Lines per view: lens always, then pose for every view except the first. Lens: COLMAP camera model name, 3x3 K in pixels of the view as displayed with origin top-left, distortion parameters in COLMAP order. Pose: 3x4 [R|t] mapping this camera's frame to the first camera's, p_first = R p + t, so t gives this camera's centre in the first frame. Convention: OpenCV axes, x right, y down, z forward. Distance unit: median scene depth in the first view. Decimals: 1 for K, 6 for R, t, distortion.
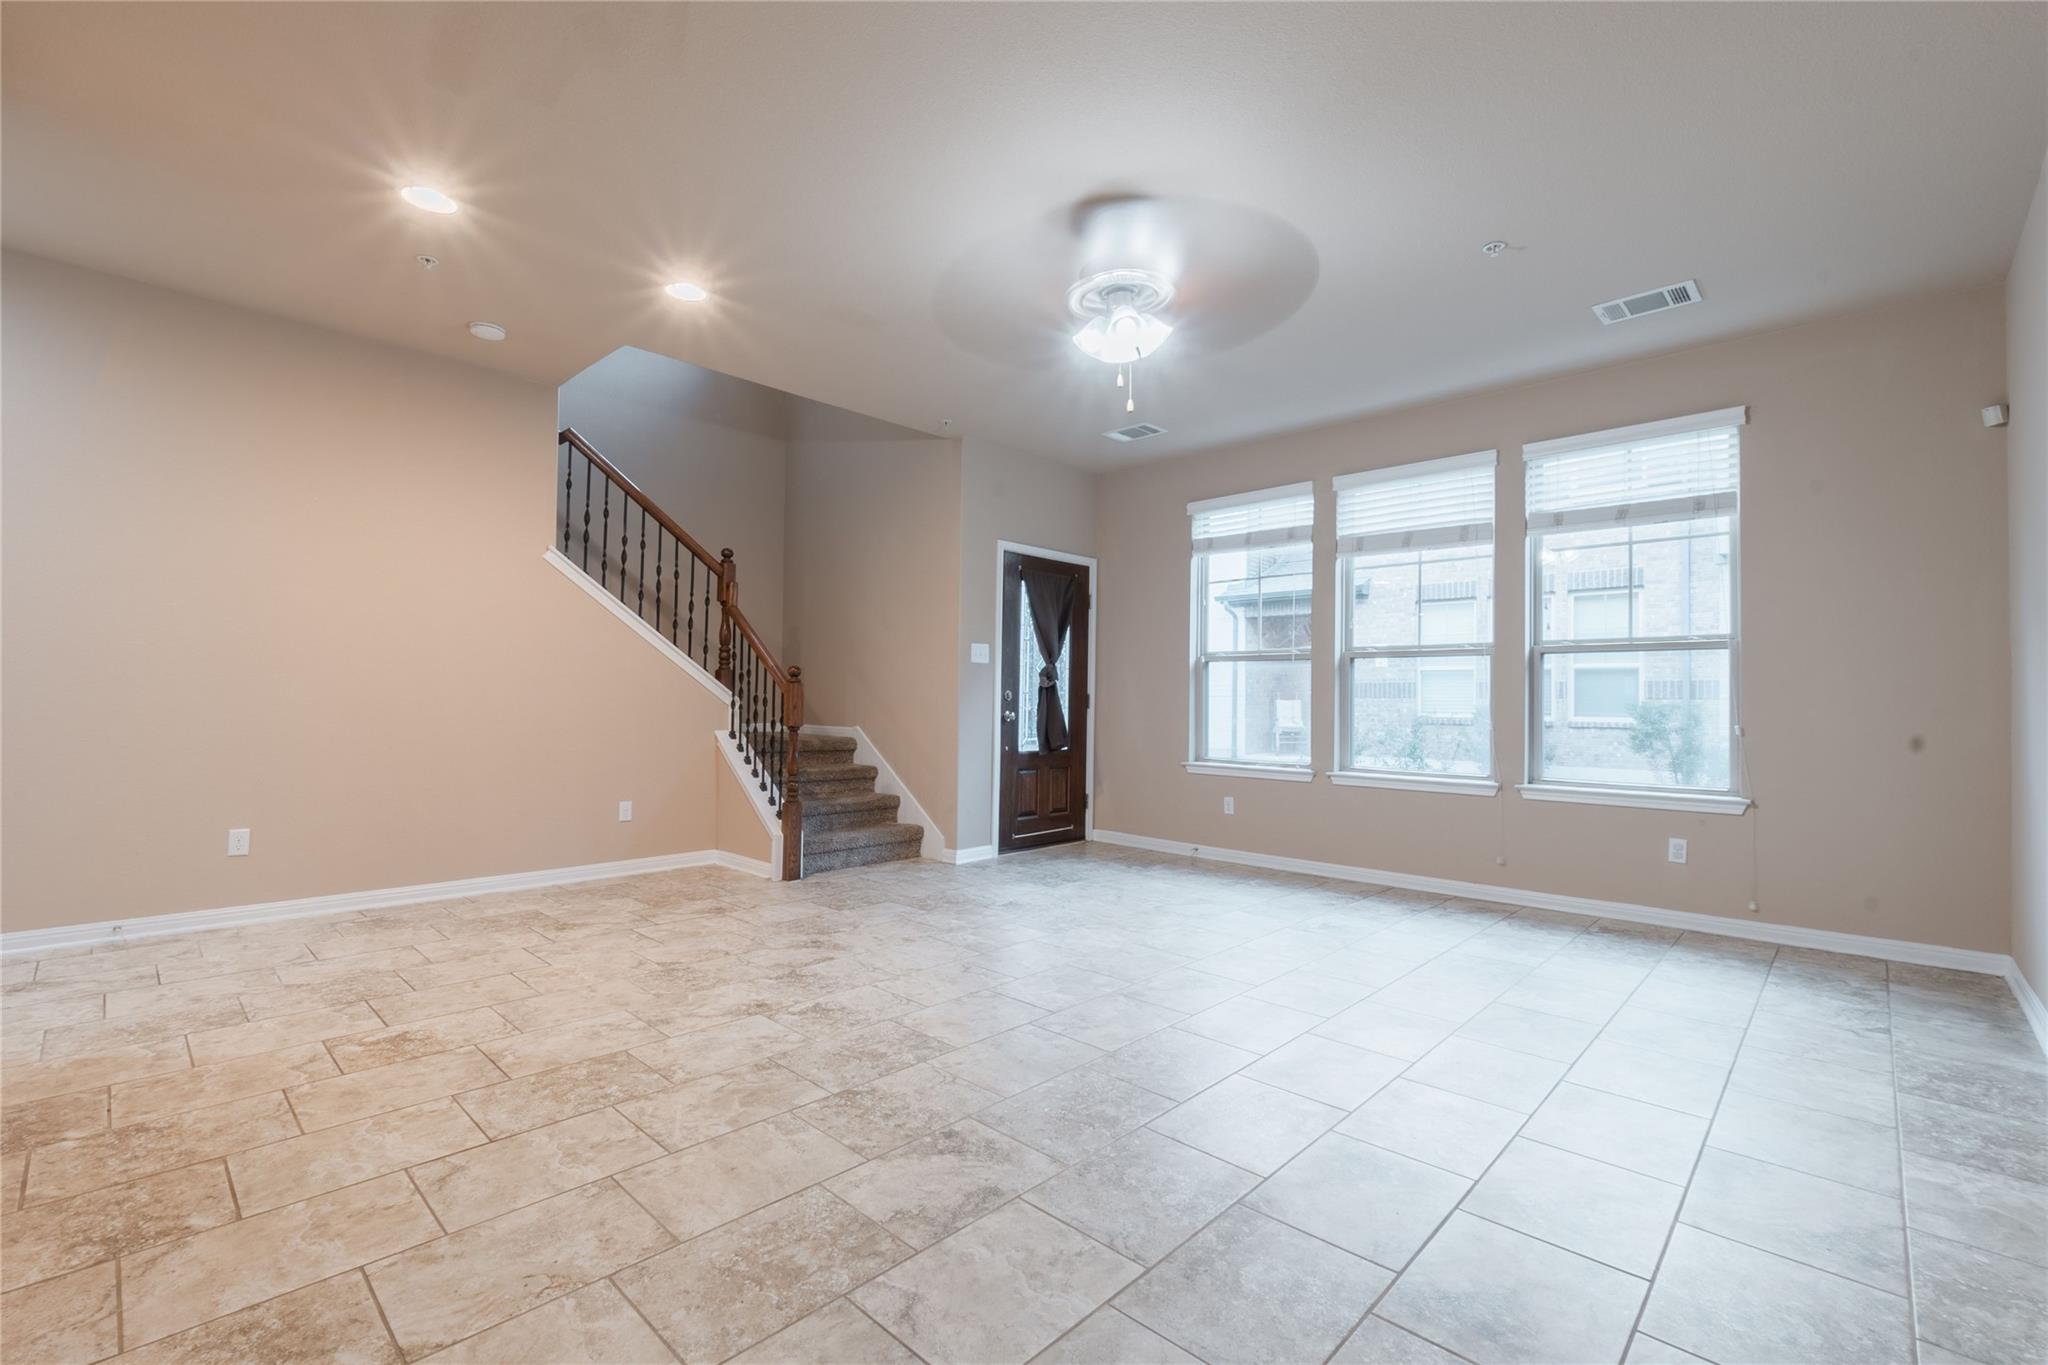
lens RADIAL K [[880.6, 0, 1011.9], [0, 880.6, 685.6], [0, 0, 1]] dist [-0.004578, 0.000350]
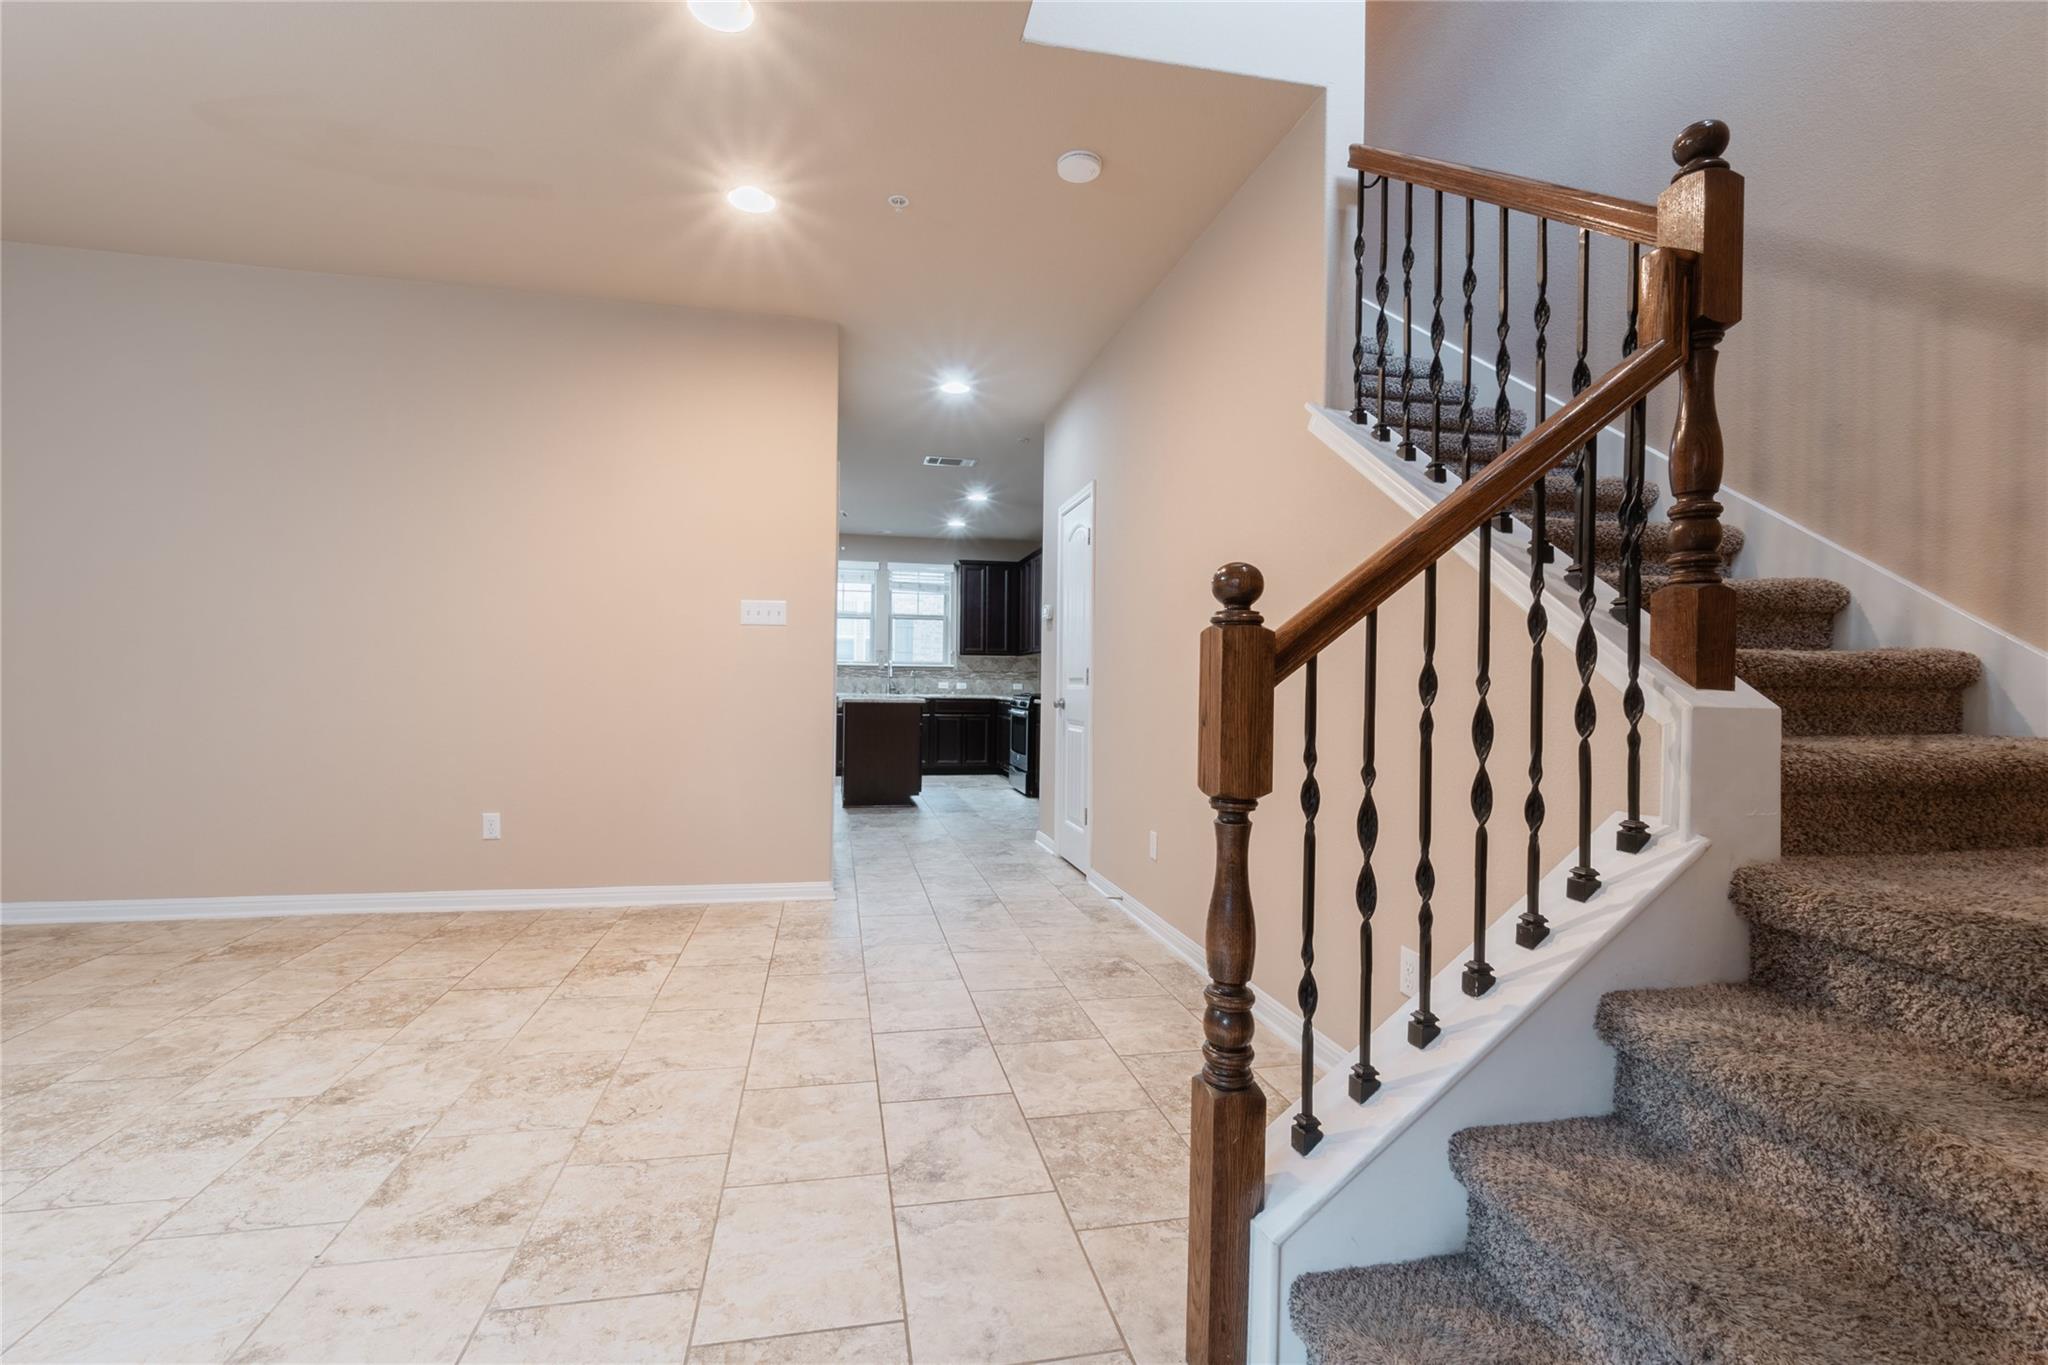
lens RADIAL K [[886.5, 0, 1012.3], [0, 886.5, 684.2], [0, 0, 1]] dist [-0.004552, 0.001496]
pose [[-0.562768, -0.027617, -0.826153, 0.011512], [-0.011314, 0.999605, -0.025708, 0.041358], [0.826537, -0.005120, -0.562859, 2.027995]]
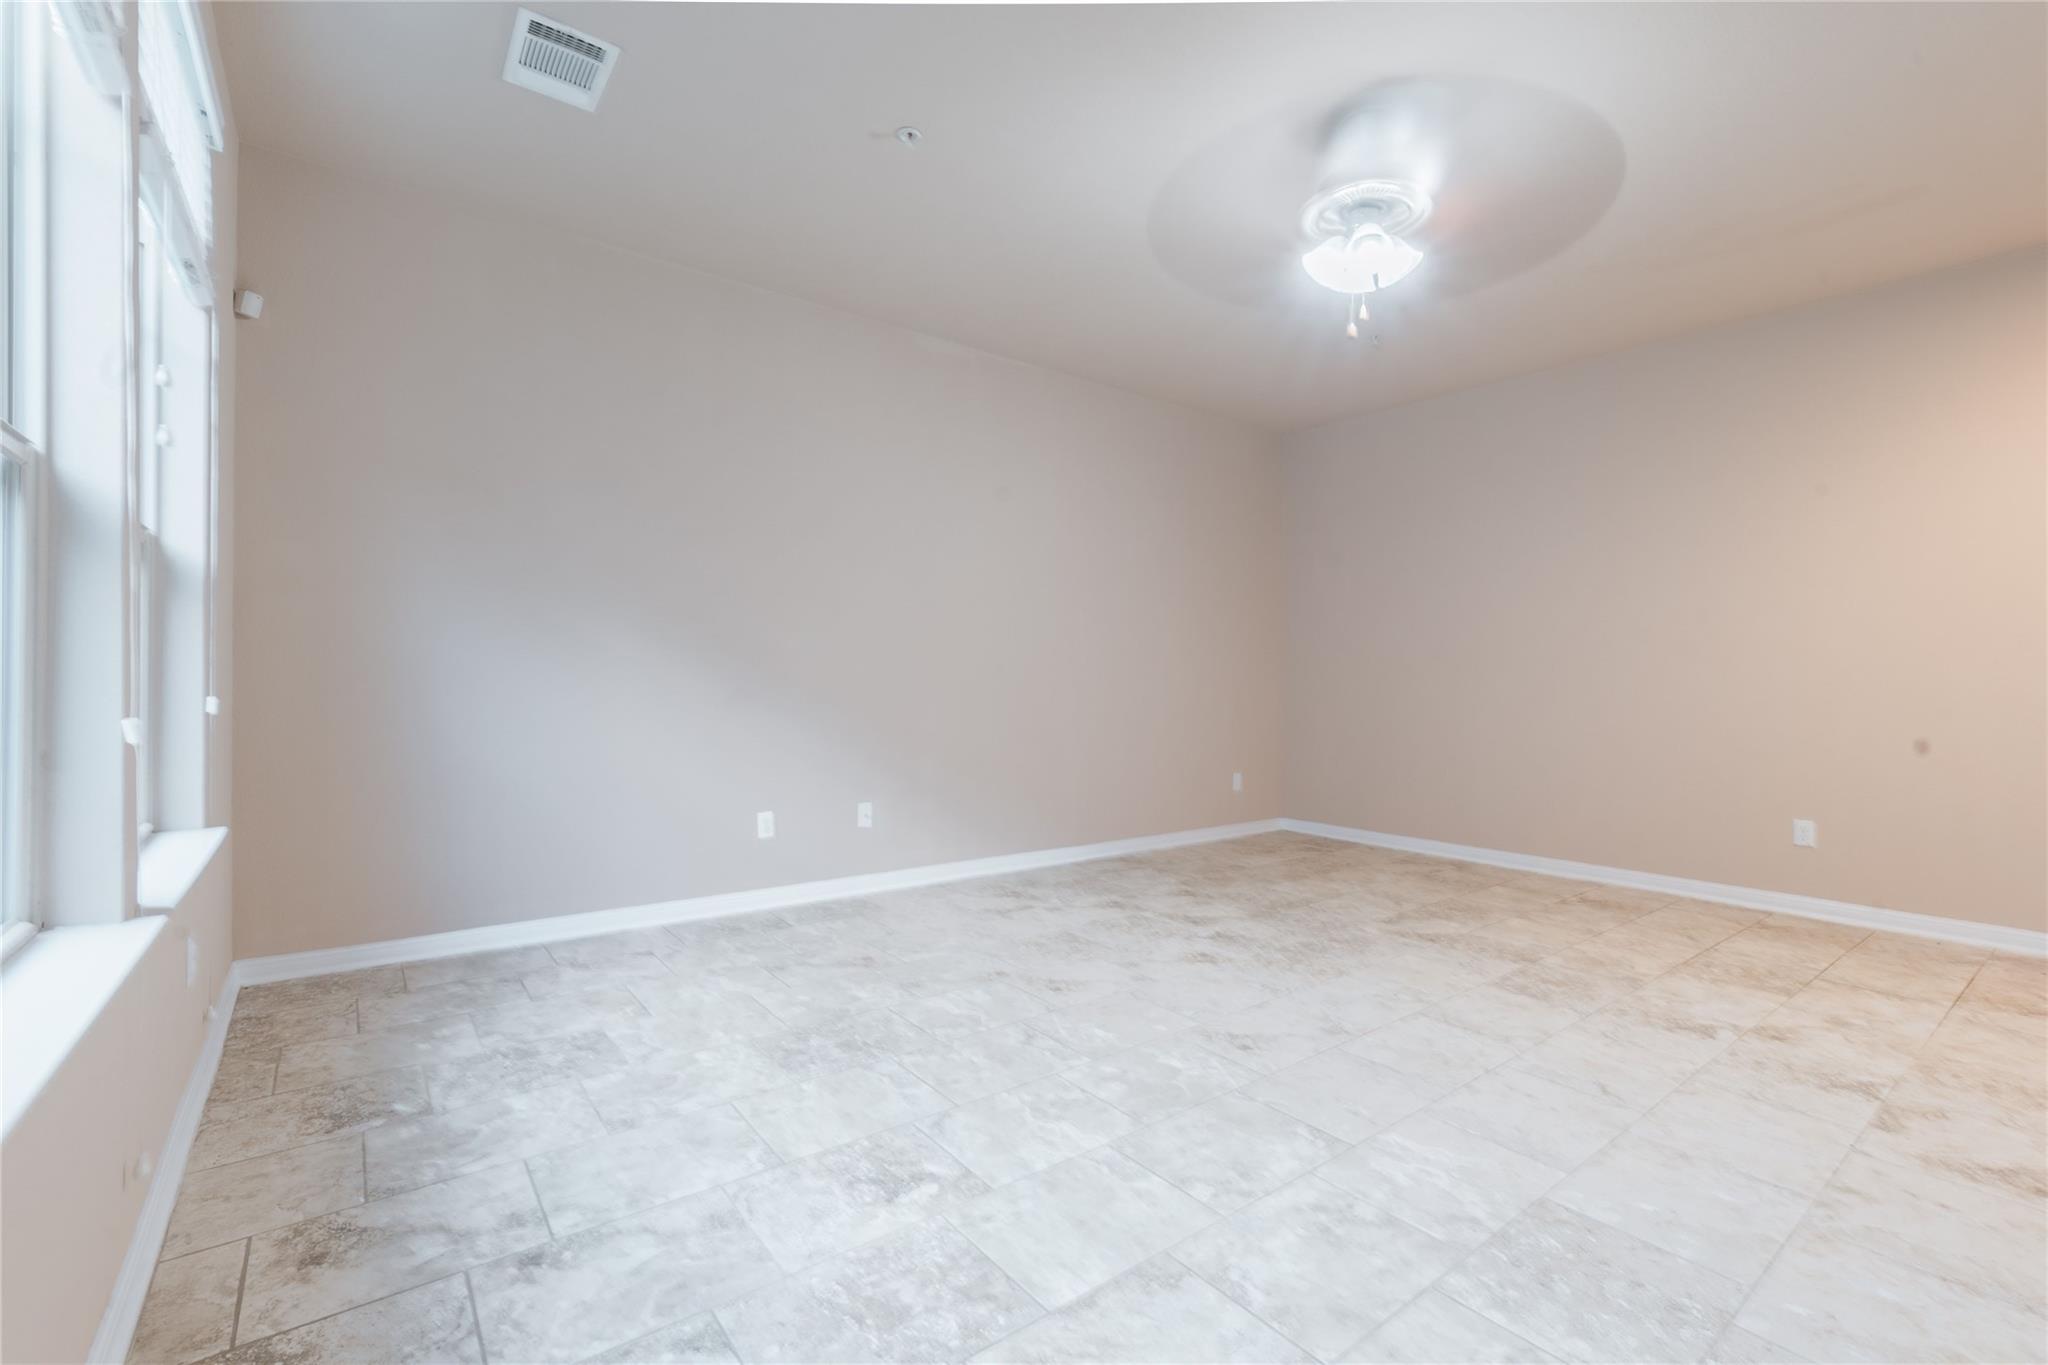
lens RADIAL K [[887.4, 0, 1001.8], [0, 887.4, 695.1], [0, 0, 1]] dist [-0.016555, 0.005911]
pose [[-0.986286, -0.025463, 0.163071, 0.369035], [-0.025396, 0.999674, 0.002493, 0.045444], [-0.163081, -0.001682, -0.986611, 2.164419]]
